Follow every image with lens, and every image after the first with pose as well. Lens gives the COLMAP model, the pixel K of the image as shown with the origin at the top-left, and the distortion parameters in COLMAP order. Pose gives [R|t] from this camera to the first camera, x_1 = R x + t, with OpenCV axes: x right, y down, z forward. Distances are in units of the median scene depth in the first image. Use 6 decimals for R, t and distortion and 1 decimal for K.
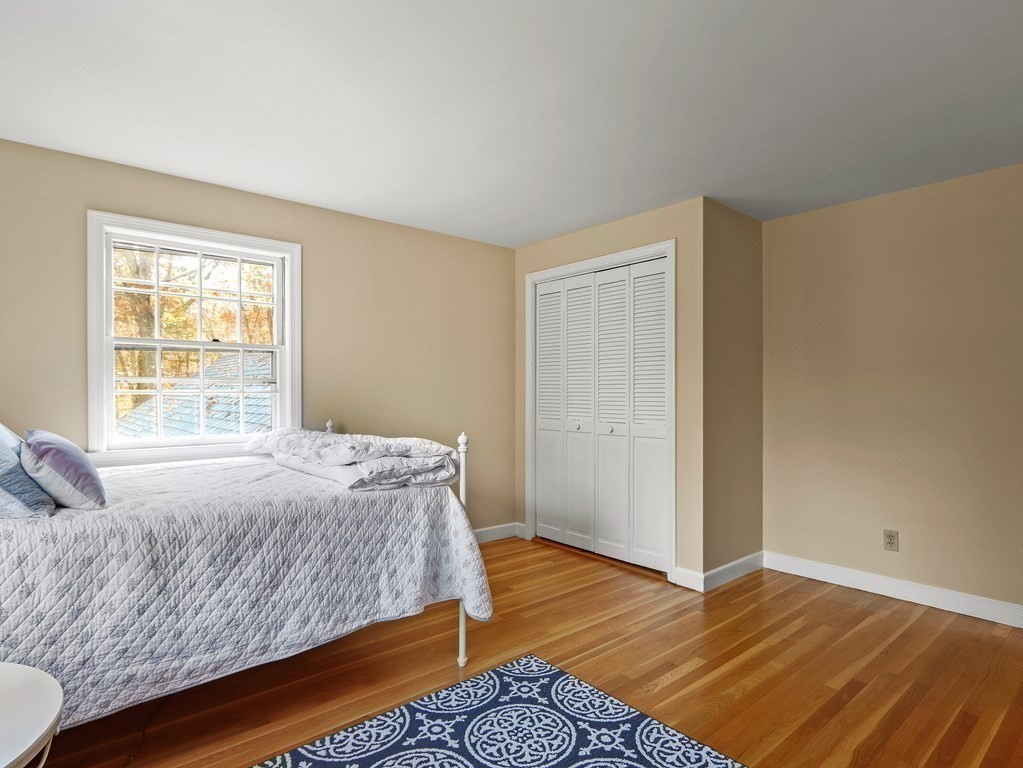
lens RADIAL K [[566.5, 0, 514.0], [0, 566.5, 383.4], [0, 0, 1]] dist [-0.006914, -0.000350]
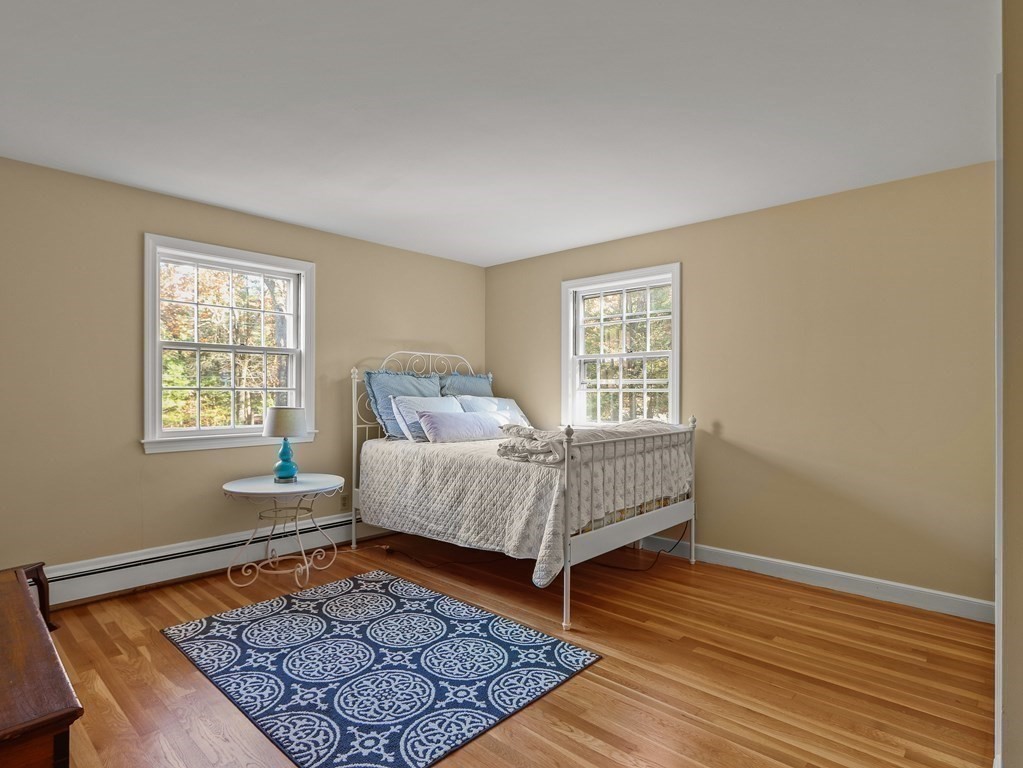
lens RADIAL K [[566.5, 0, 514.0], [0, 566.5, 390.6], [0, 0, 1]] dist [-0.006914, -0.000350]
pose [[0.105563, -0.000940, -0.994412, 1.159598], [0.013328, 0.999911, 0.000470, 0.019824], [0.994323, -0.013304, 0.105567, 0.884199]]
